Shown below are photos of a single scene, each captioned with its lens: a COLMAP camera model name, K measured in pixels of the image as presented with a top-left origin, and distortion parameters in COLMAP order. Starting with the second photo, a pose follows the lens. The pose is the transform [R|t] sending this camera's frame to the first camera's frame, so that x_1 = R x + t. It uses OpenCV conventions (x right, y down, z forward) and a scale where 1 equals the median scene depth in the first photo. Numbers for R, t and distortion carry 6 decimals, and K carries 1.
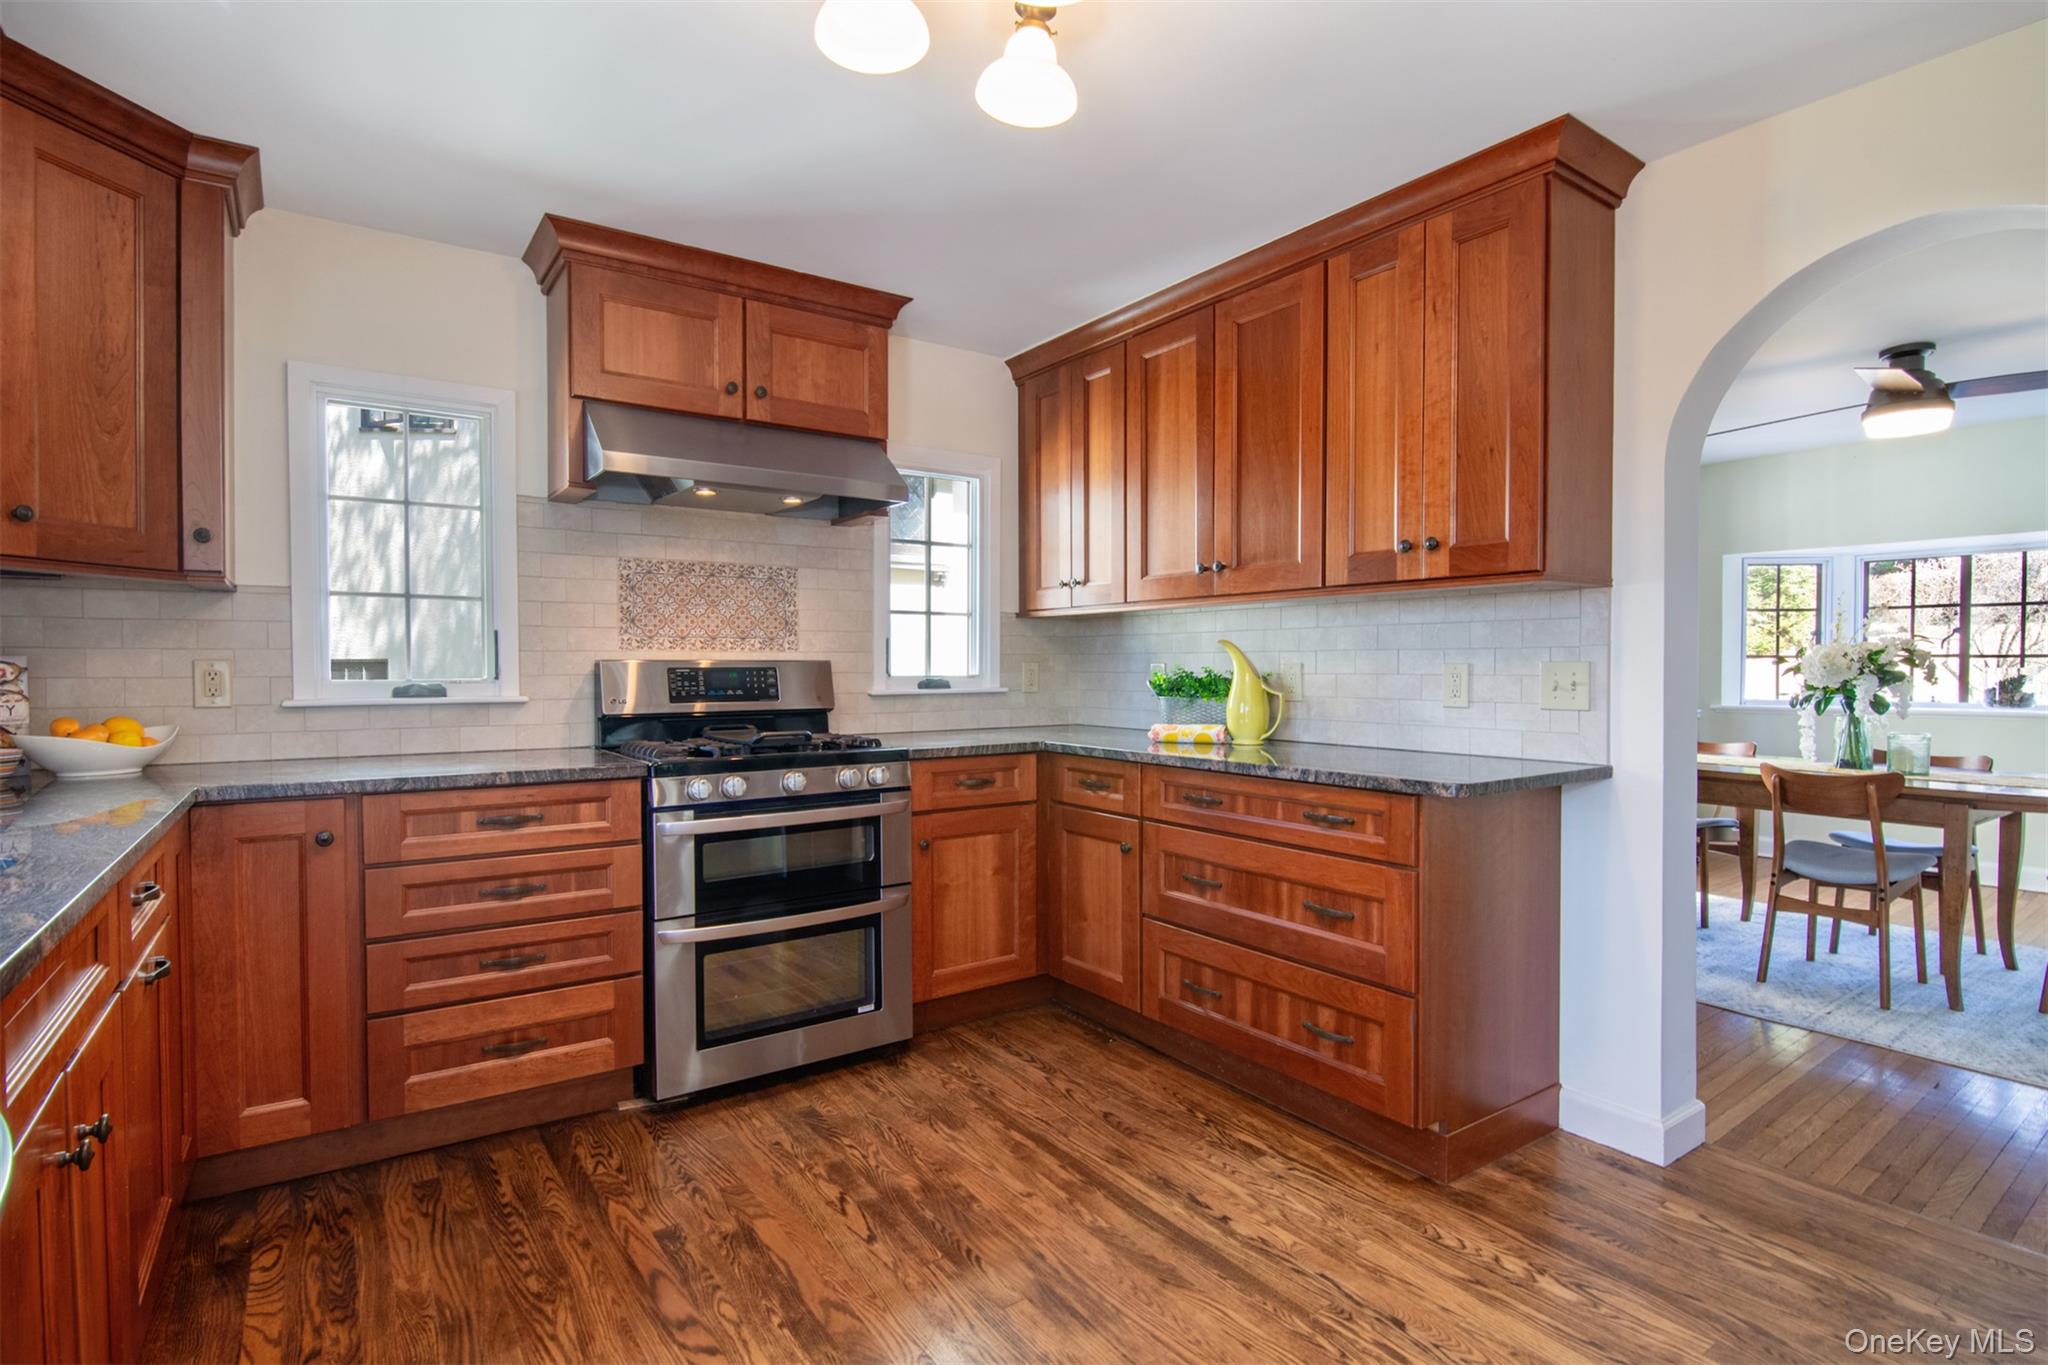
lens RADIAL K [[1020.6, 0, 1016.5], [0, 1020.6, 679.4], [0, 0, 1]] dist [-0.013138, -0.002959]
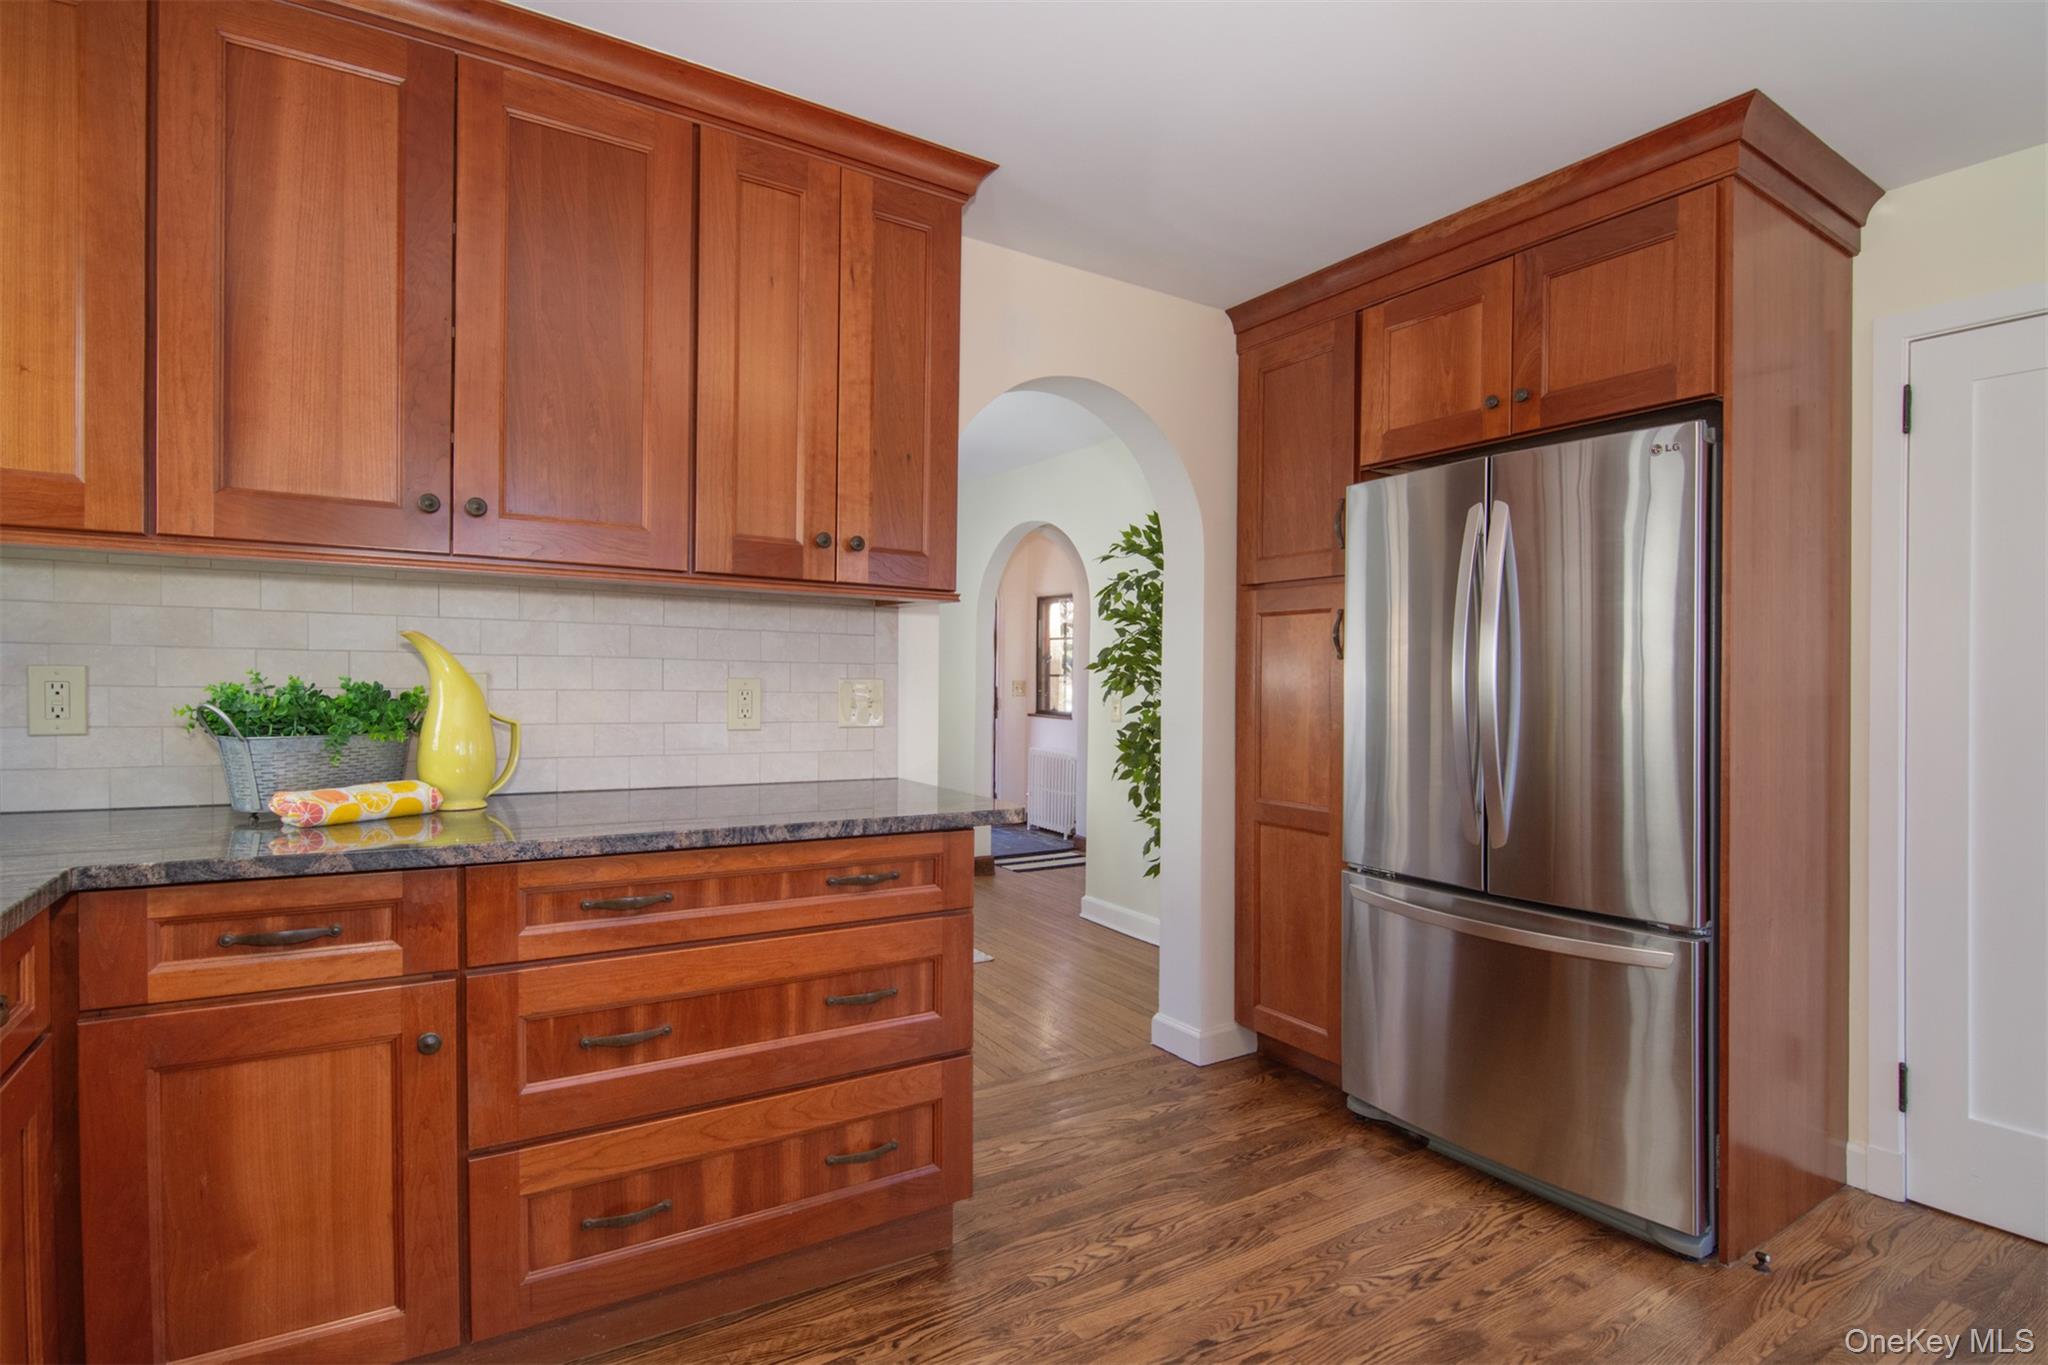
lens RADIAL K [[1020.6, 0, 1018.1], [0, 1020.6, 678.4], [0, 0, 1]] dist [-0.013138, -0.002959]
pose [[0.032980, 0.004296, 0.999447, -0.416445], [-0.001603, 0.999990, -0.004246, -0.012476], [-0.999455, -0.001462, 0.032986, 0.754486]]
